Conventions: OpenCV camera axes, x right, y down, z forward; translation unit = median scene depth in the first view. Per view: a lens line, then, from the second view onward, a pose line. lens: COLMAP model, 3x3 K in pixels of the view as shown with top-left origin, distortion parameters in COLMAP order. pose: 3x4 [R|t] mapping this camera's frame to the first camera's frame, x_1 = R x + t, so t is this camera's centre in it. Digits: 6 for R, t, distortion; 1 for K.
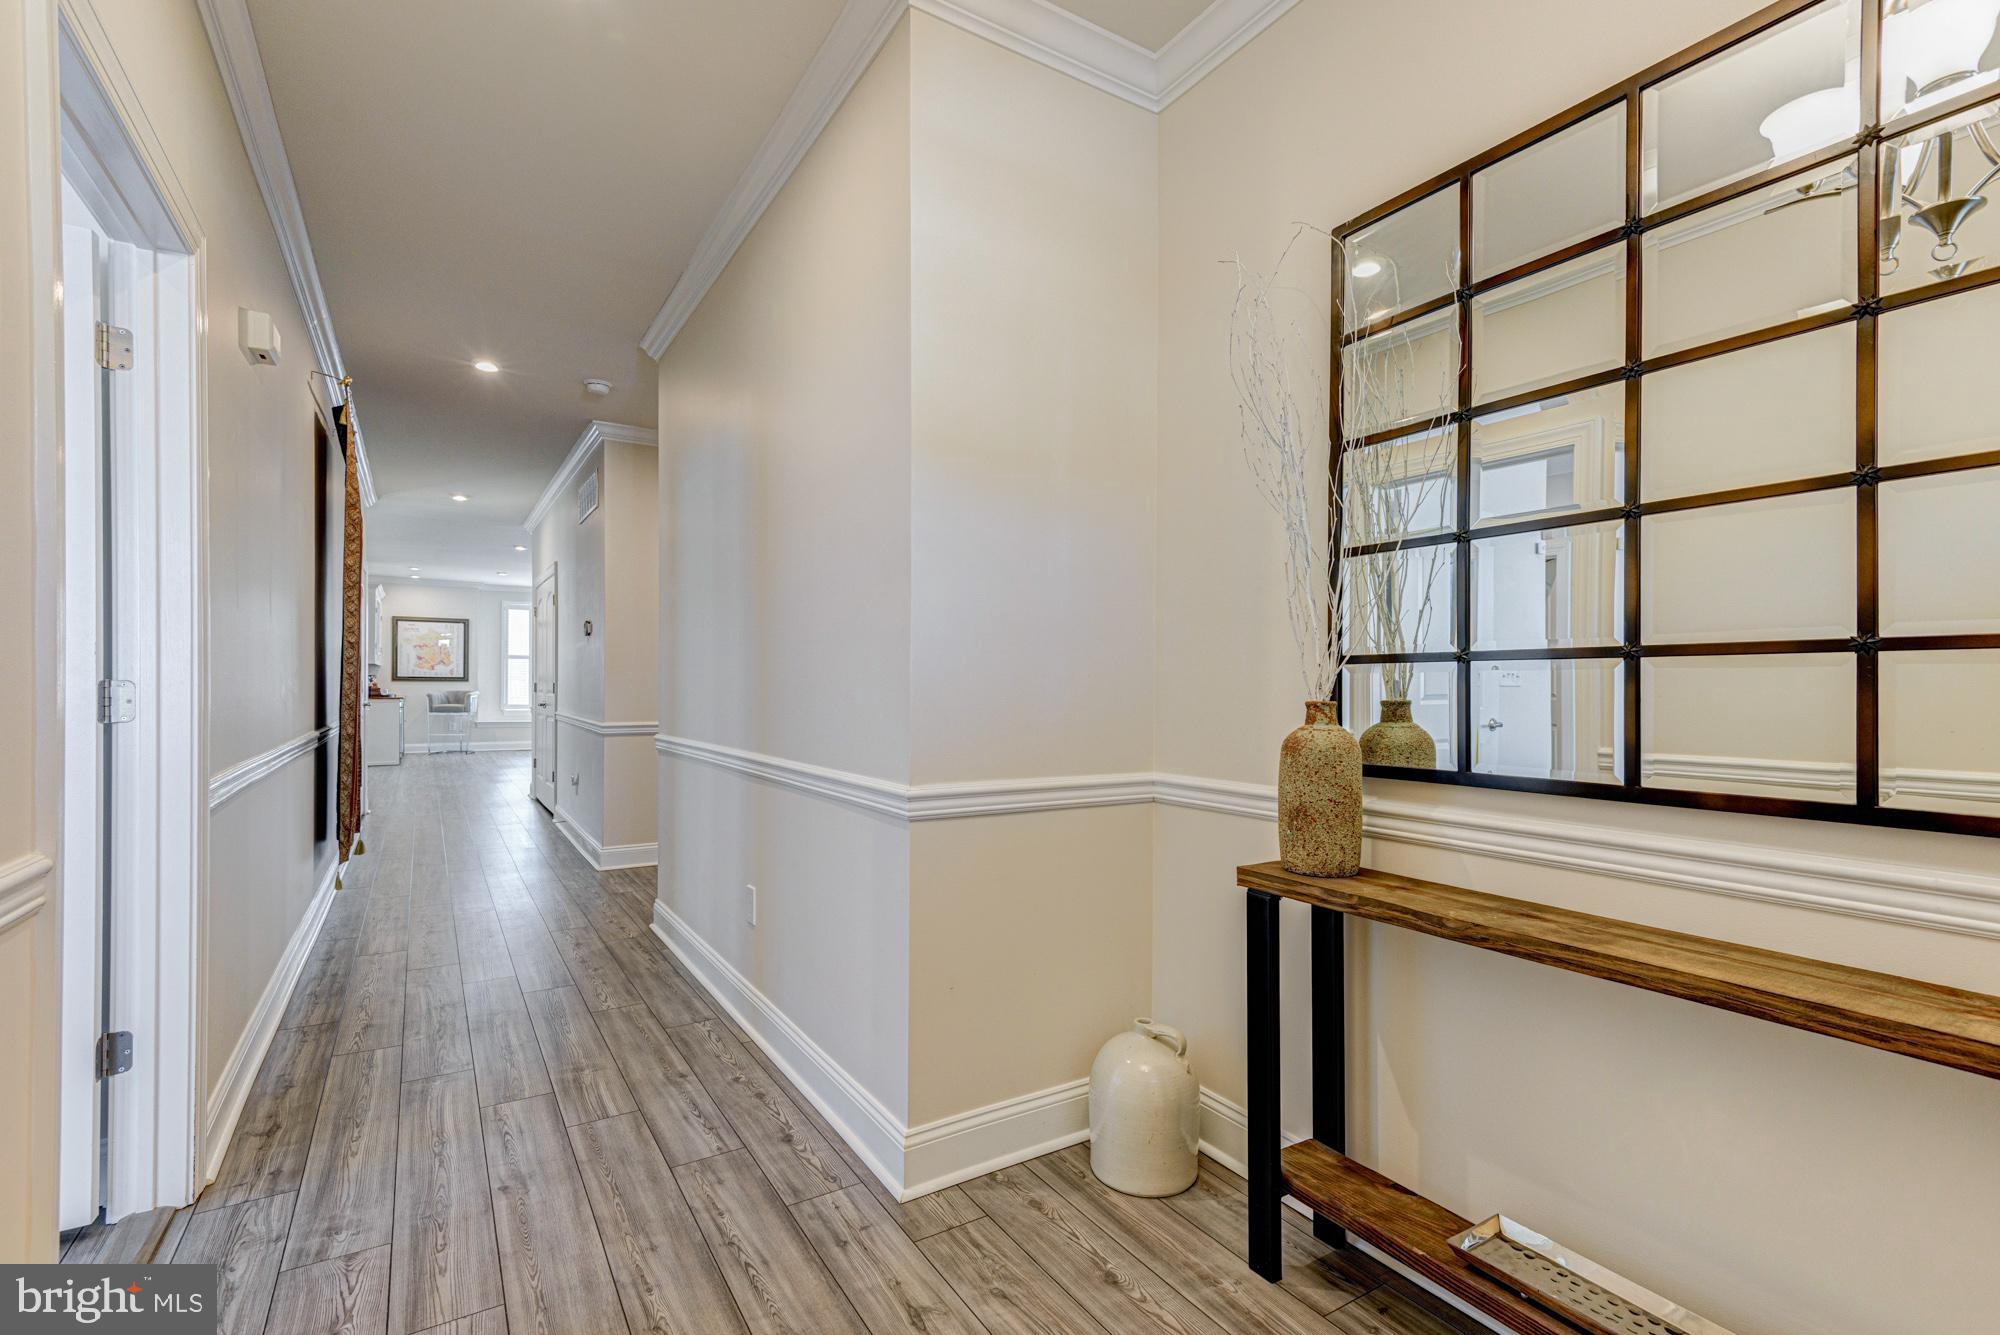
lens RADIAL K [[902.4, 0, 983.7], [0, 902.4, 673.6], [0, 0, 1]] dist [0.025610, -0.001260]
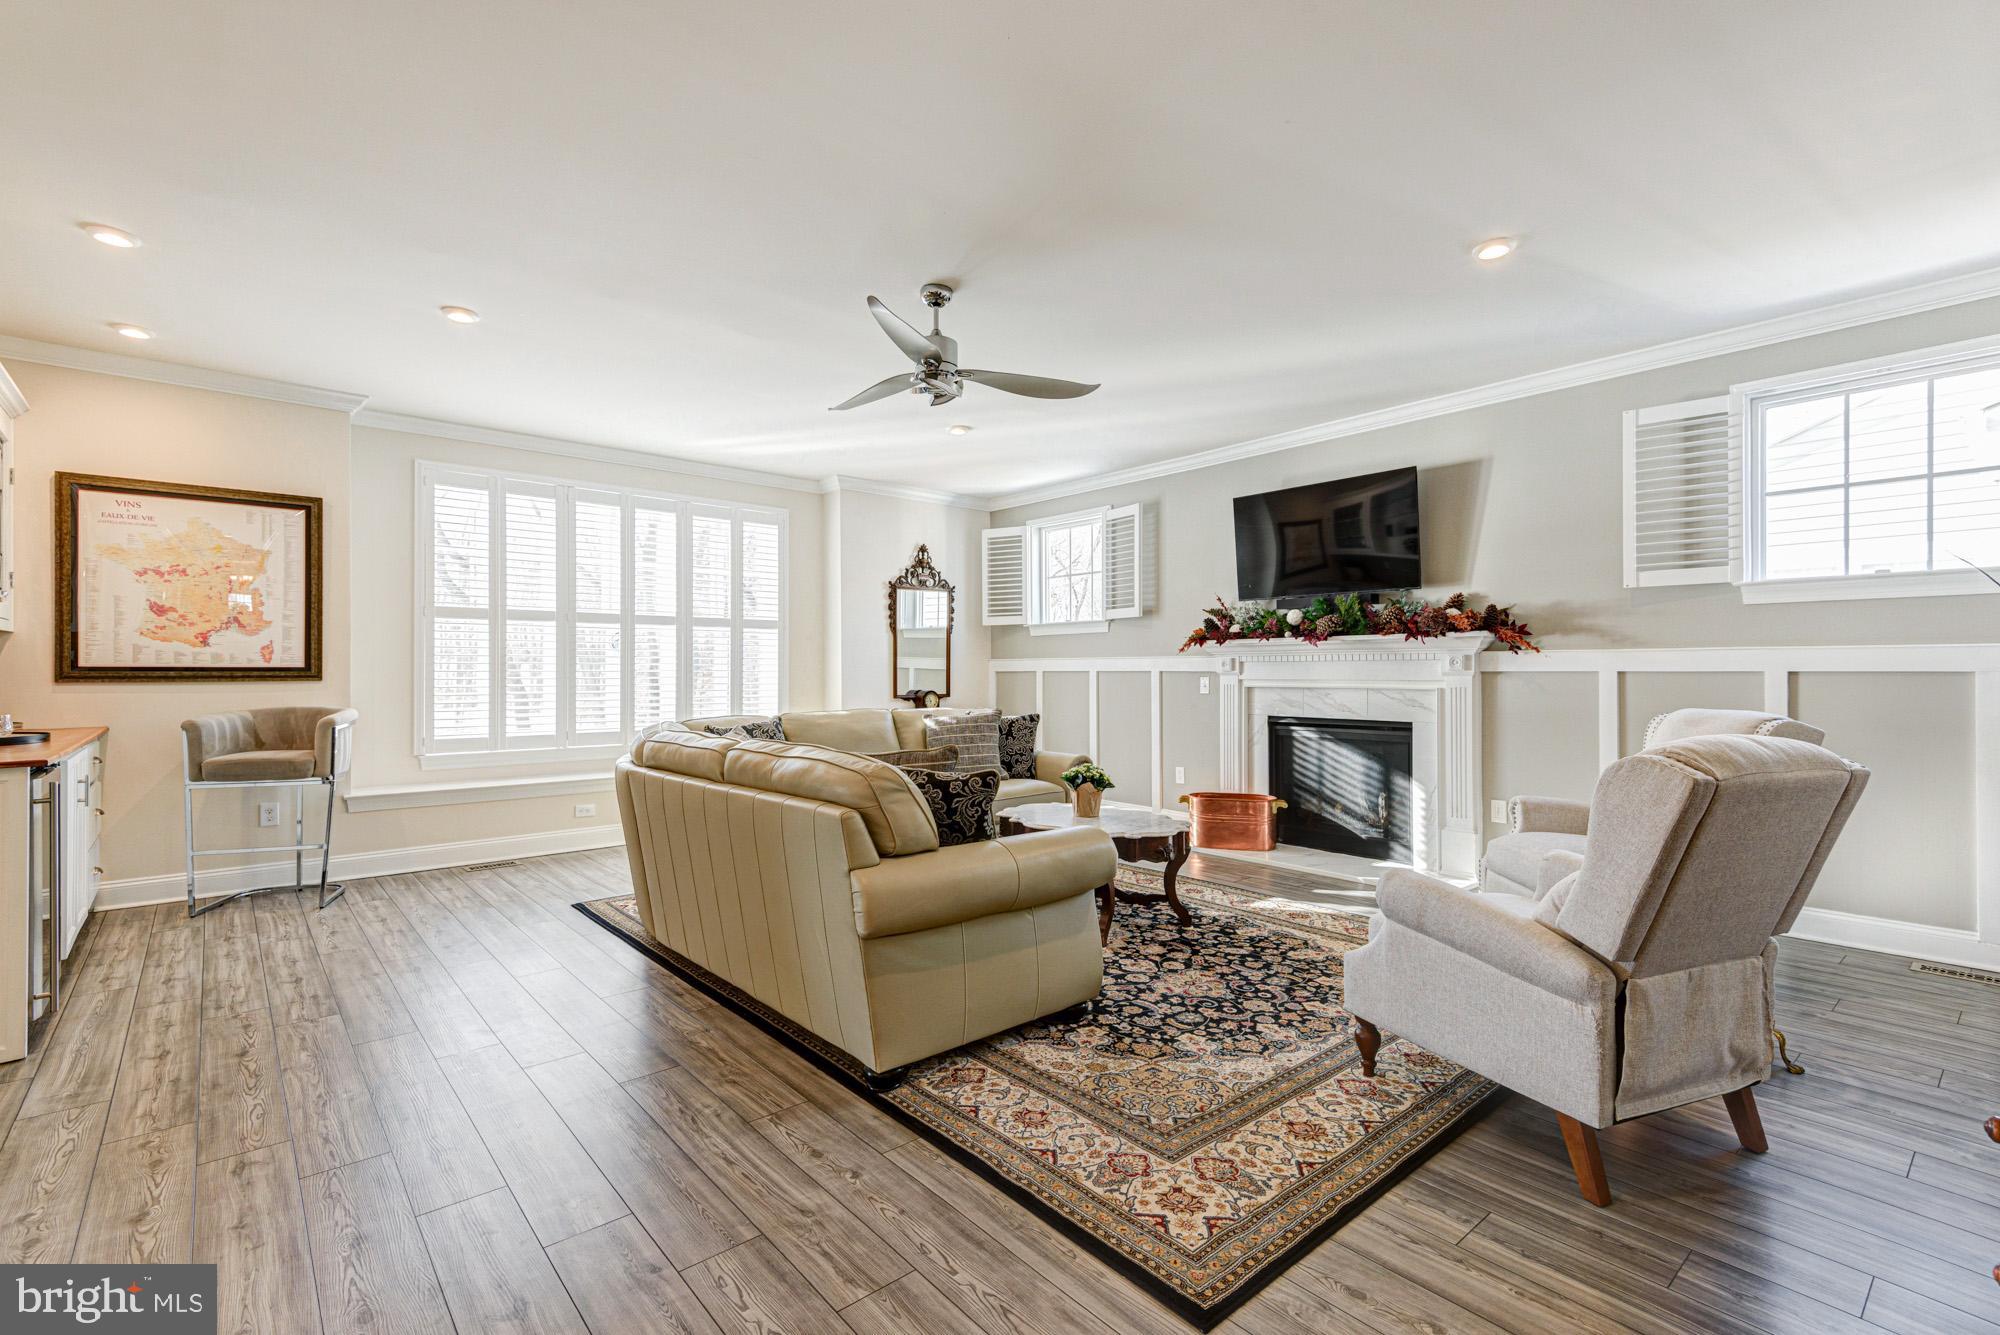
lens RADIAL K [[902.4, 0, 985.2], [0, 902.4, 668.7], [0, 0, 1]] dist [0.025610, -0.001260]
pose [[0.989277, -0.003114, 0.146020, -0.373326], [0.000841, 0.999878, 0.015625, -0.000452], [-0.146051, -0.015335, 0.989158, 0.628743]]
